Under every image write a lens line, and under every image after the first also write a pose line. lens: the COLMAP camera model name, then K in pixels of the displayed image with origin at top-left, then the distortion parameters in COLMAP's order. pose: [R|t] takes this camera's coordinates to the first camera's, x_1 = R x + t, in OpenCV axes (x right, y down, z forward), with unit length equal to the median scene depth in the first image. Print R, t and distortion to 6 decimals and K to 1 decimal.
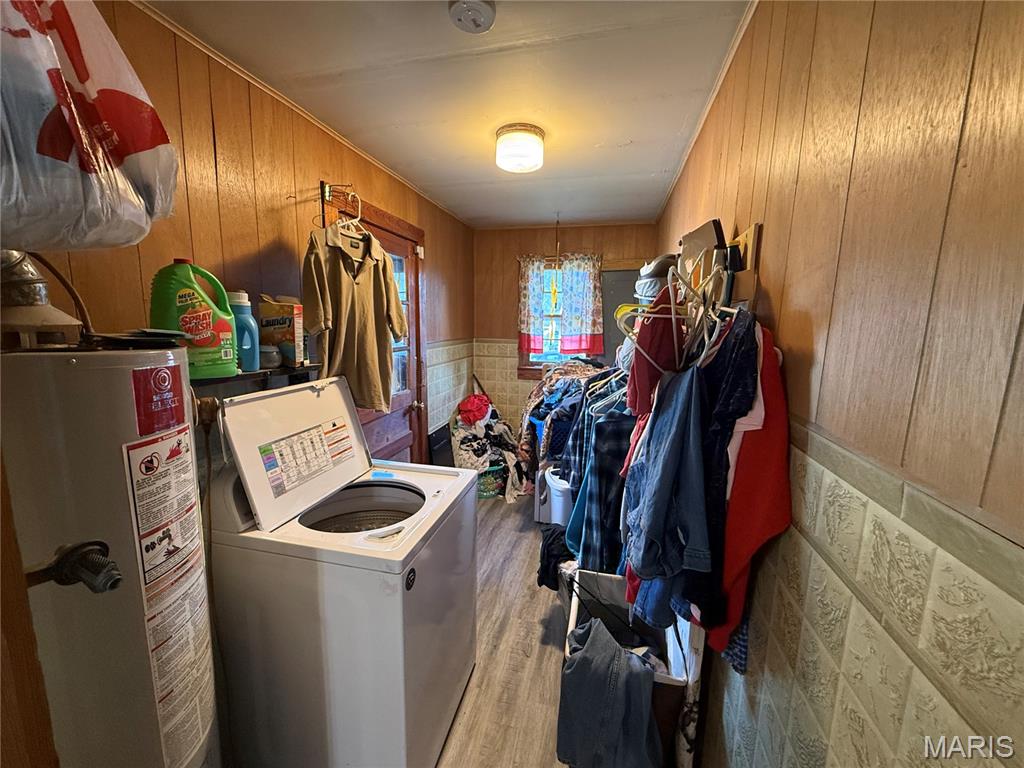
lens RADIAL K [[409.4, 0, 510.8], [0, 409.4, 388.4], [0, 0, 1]] dist [-0.000648, -0.000158]
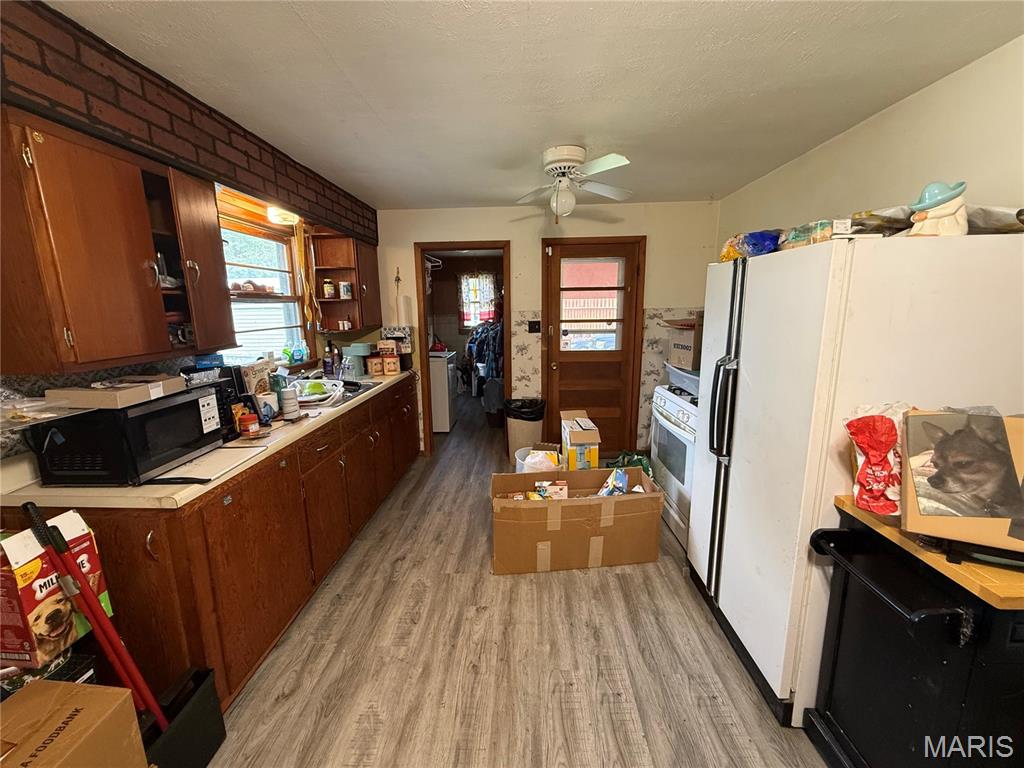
lens RADIAL K [[435.5, 0, 512.0], [0, 435.5, 384.0], [0, 0, 1]] dist [-0.000199, 0.000065]
pose [[0.981297, -0.063375, 0.181768, -0.138855], [0.059029, 0.997828, 0.029226, 0.181231], [-0.183226, -0.017950, 0.982907, -1.196992]]
